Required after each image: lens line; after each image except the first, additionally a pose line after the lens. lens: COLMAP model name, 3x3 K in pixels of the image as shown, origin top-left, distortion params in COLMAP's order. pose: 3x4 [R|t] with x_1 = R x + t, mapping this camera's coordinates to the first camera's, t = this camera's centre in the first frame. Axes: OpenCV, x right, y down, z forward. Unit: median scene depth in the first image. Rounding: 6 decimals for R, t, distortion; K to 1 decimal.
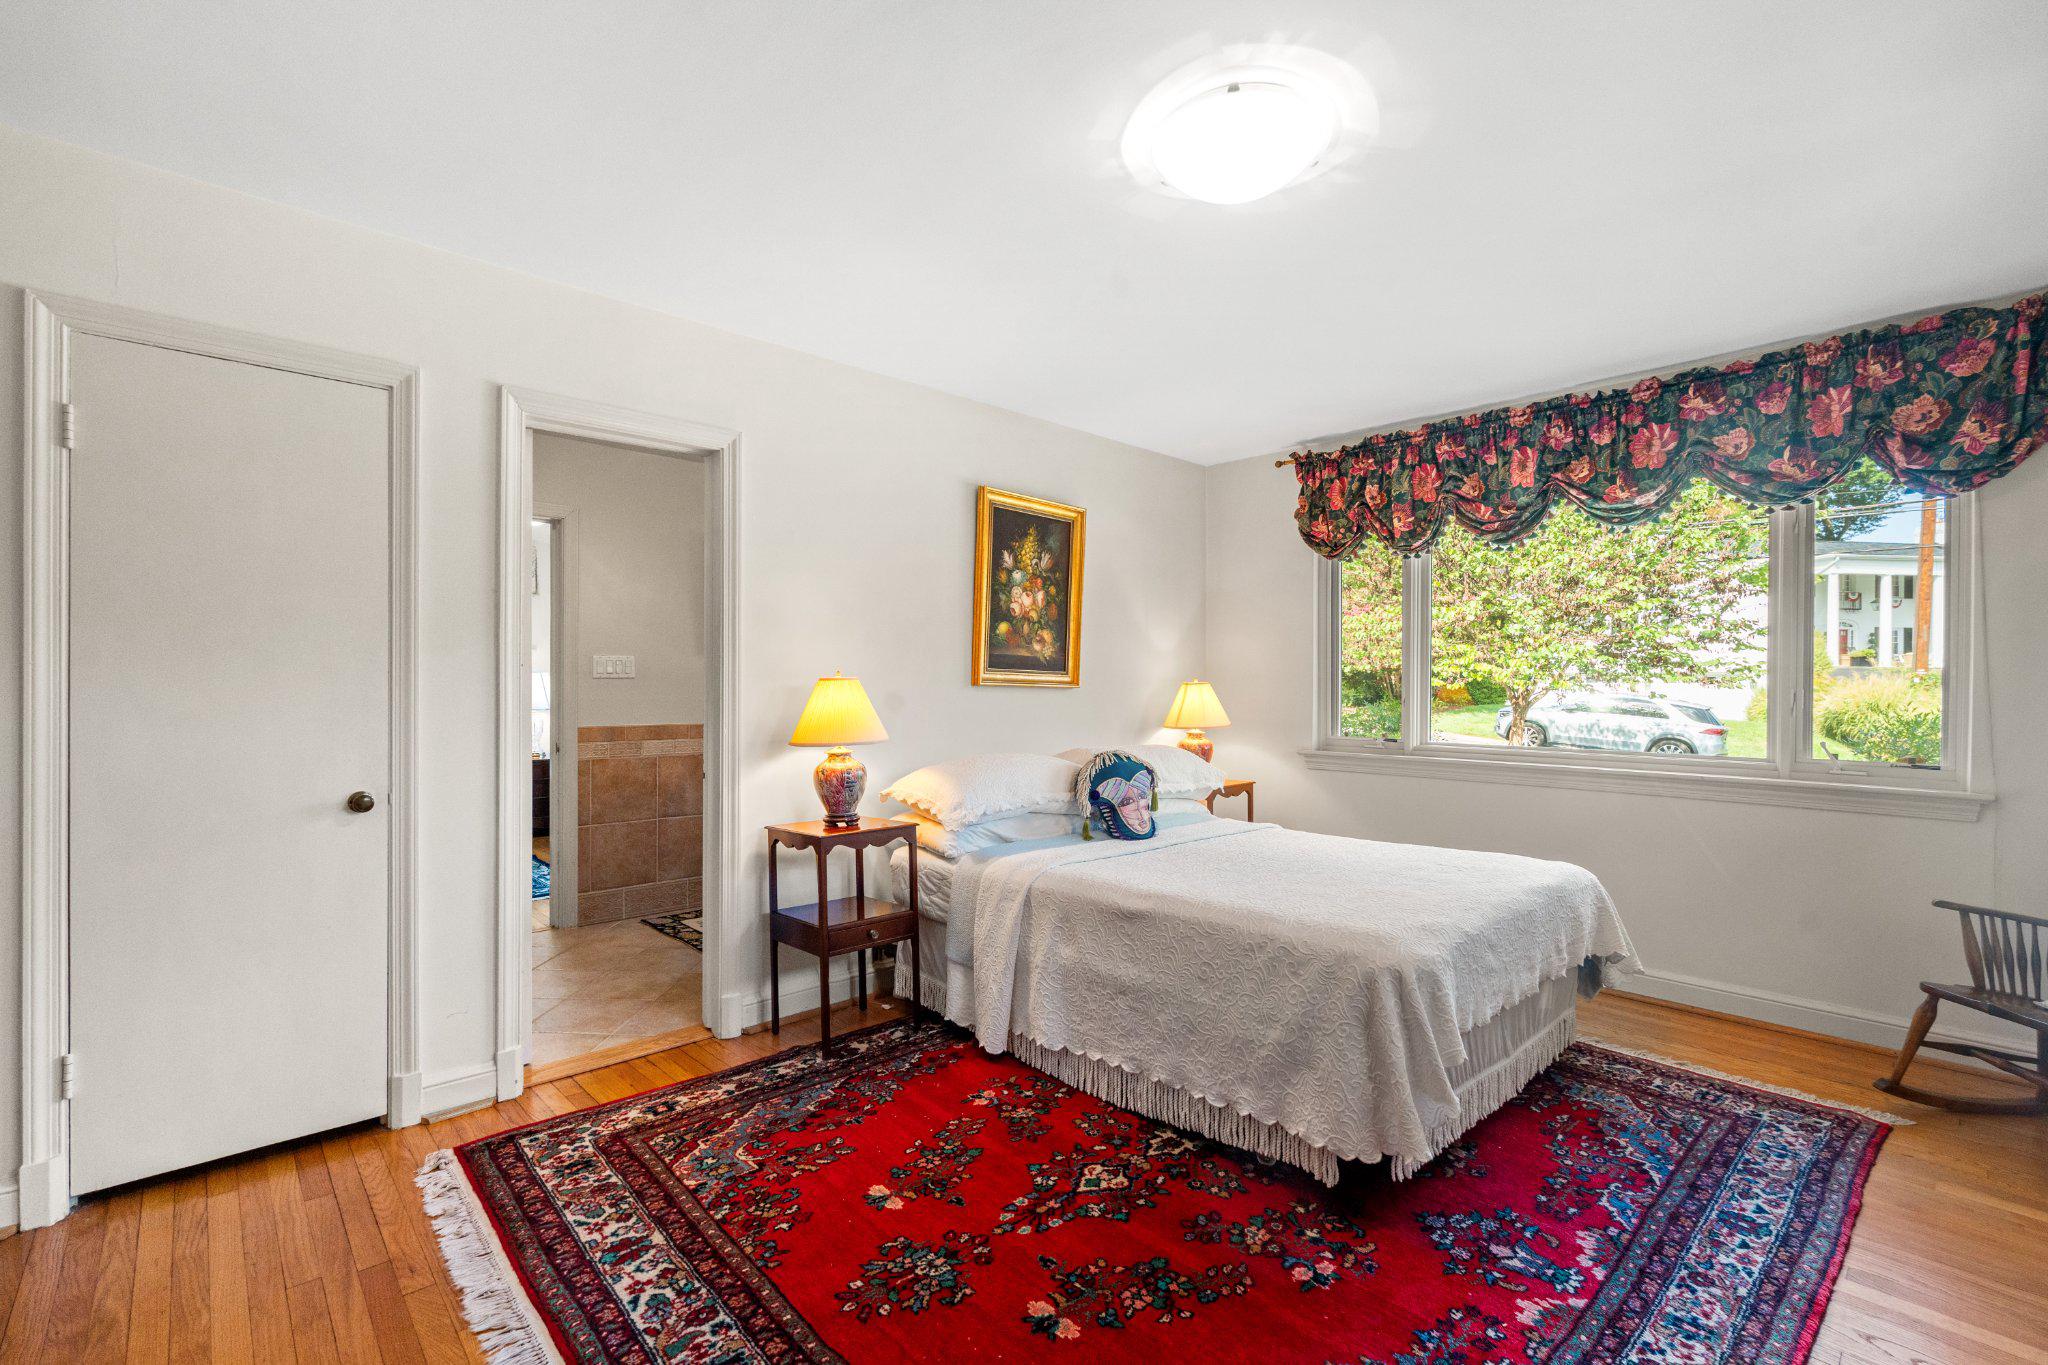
lens RADIAL K [[910.7, 0, 1030.5], [0, 910.7, 688.2], [0, 0, 1]] dist [-0.003239, 0.001068]
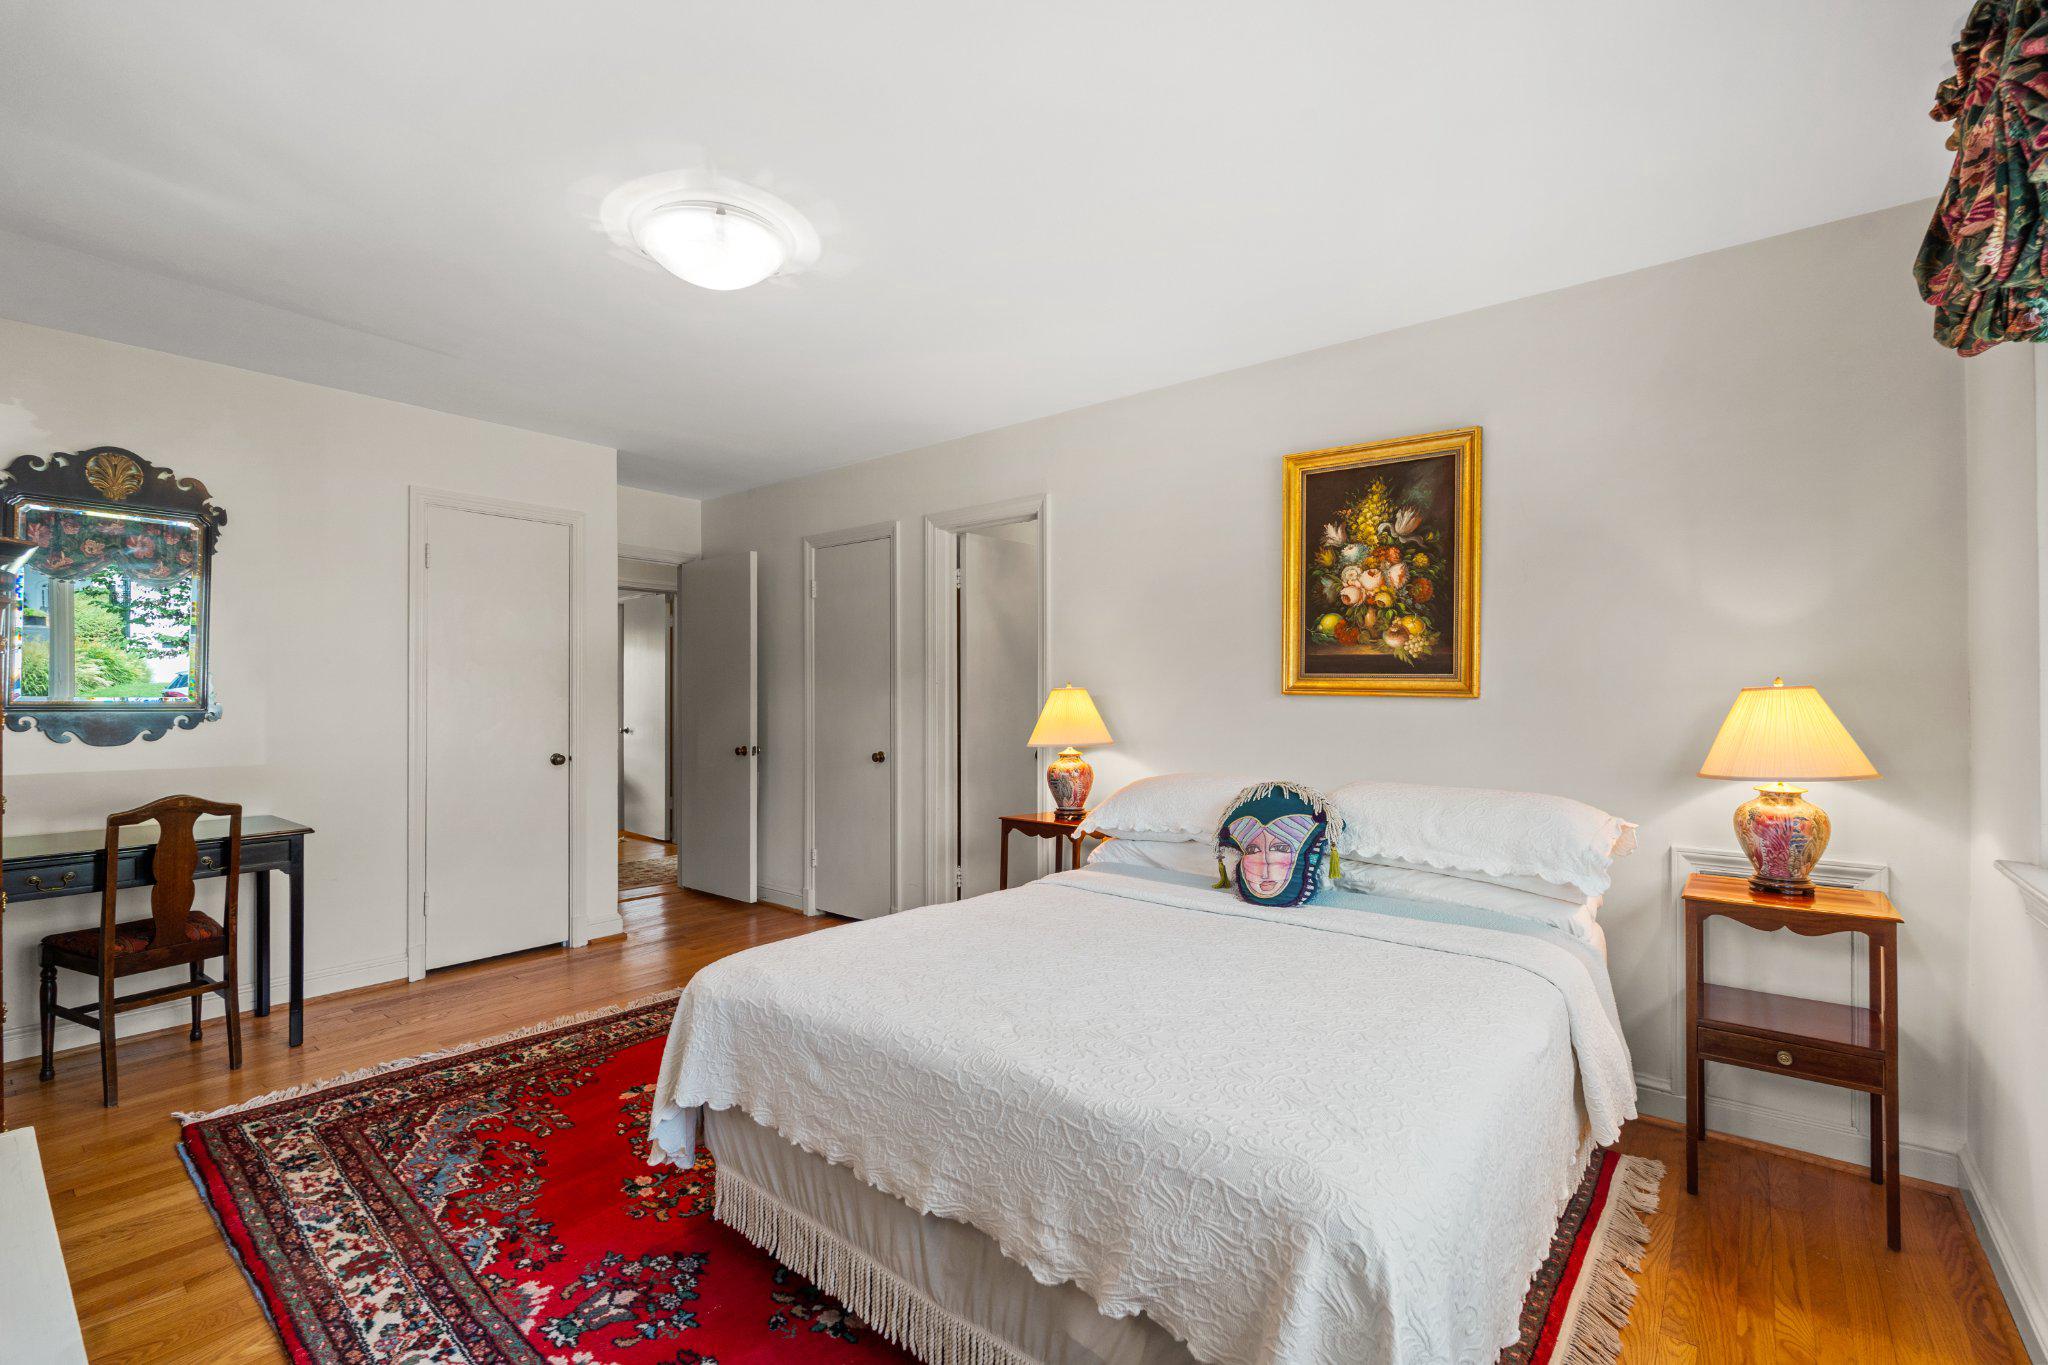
lens RADIAL K [[910.7, 0, 992.3], [0, 910.7, 699.1], [0, 0, 1]] dist [-0.003239, 0.001068]
pose [[0.110381, 0.003169, -0.993884, 0.738237], [0.000933, 0.999994, 0.003292, -0.001841], [0.993889, -0.001291, 0.110377, 0.629900]]
